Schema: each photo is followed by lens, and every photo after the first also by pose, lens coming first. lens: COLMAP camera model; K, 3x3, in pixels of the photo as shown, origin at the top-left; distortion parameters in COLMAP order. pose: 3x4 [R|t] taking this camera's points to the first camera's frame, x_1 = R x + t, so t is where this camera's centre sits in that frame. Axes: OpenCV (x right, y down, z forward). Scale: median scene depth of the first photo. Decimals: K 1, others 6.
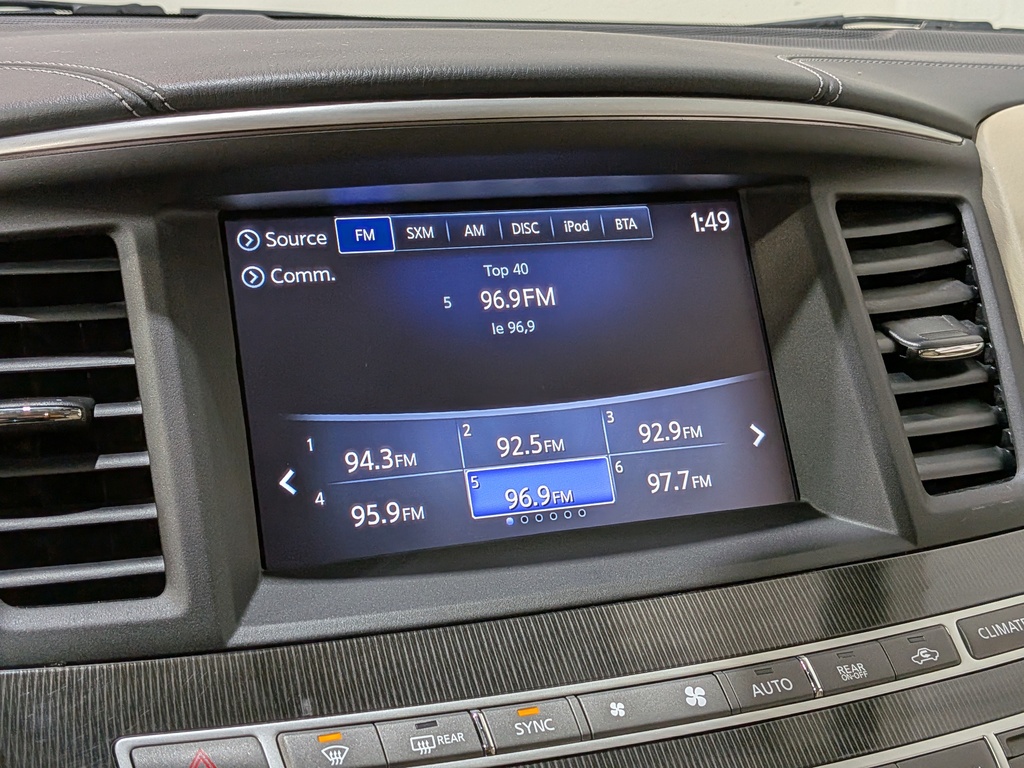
lens RADIAL K [[1494.4, 0, 494.4], [0, 1494.4, 360.7], [0, 0, 1]] dist [0.102766, 0.000000]
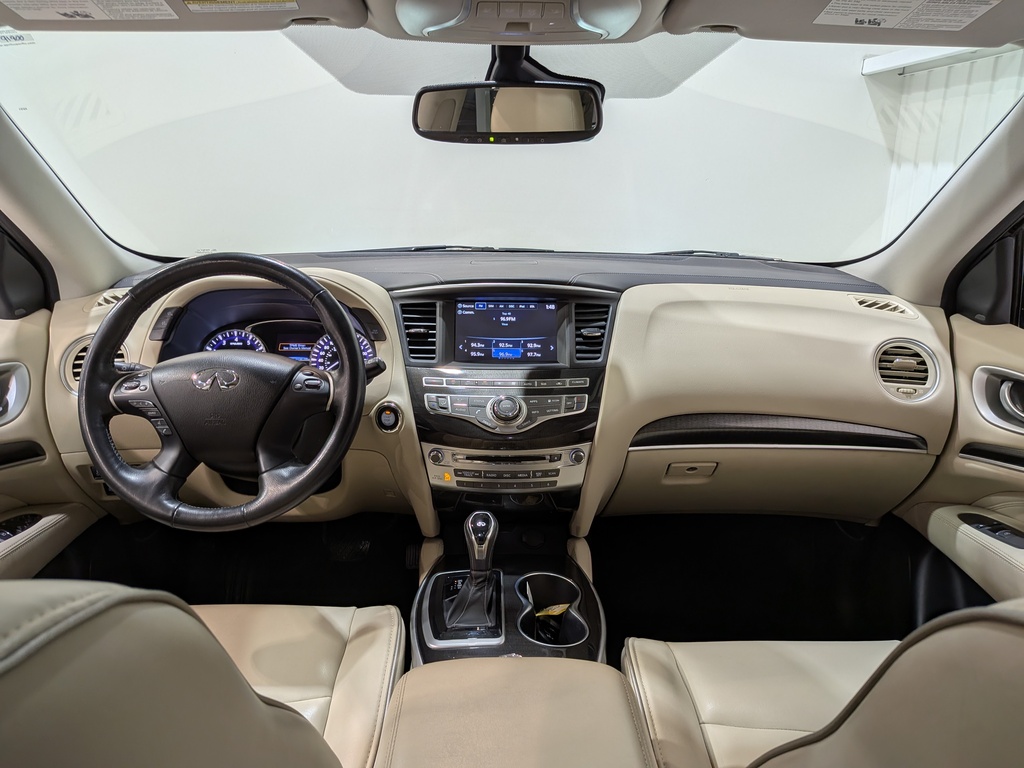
lens RADIAL K [[747.8, 0, 511.2], [0, 747.8, 376.8], [0, 0, 1]] dist [0.064738, -0.040926]
pose [[0.940321, 0.078436, -0.331127, 1.047203], [-0.077427, 0.996865, 0.016259, 0.136179], [0.331364, 0.010350, 0.943446, -1.732778]]
